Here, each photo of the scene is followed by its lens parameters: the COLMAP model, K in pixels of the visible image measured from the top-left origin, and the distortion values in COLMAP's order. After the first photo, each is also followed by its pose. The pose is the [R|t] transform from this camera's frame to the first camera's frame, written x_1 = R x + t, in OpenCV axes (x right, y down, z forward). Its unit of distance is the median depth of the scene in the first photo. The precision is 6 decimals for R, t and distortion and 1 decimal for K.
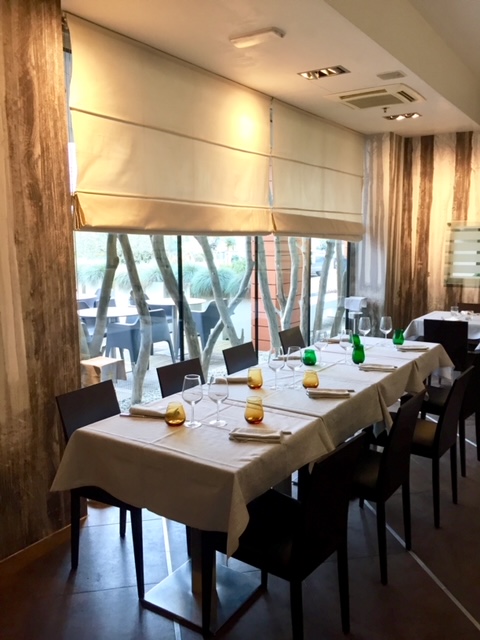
lens RADIAL K [[552.8, 0, 243.0], [0, 552.8, 320.1], [0, 0, 1]] dist [0.097156, -0.134477]
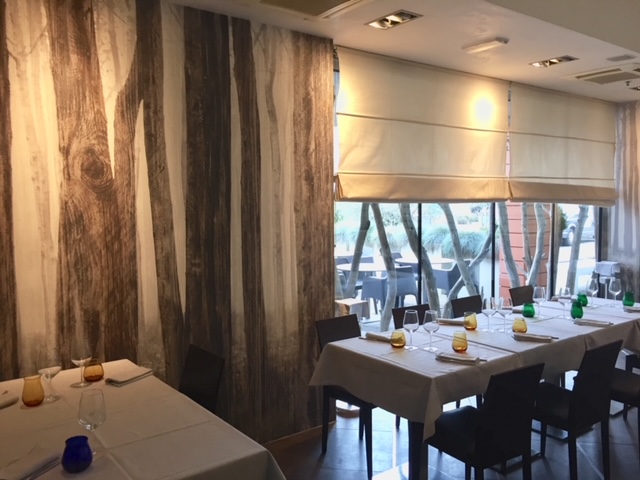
lens RADIAL K [[552.8, 0, 321.2], [0, 552.8, 237.2], [0, 0, 1]] dist [0.097156, -0.134477]
pose [[0.945104, 0.018969, -0.326220, 0.077321], [-0.044958, 0.996368, -0.072313, 0.017217], [0.323663, 0.083010, 0.942524, -0.195675]]
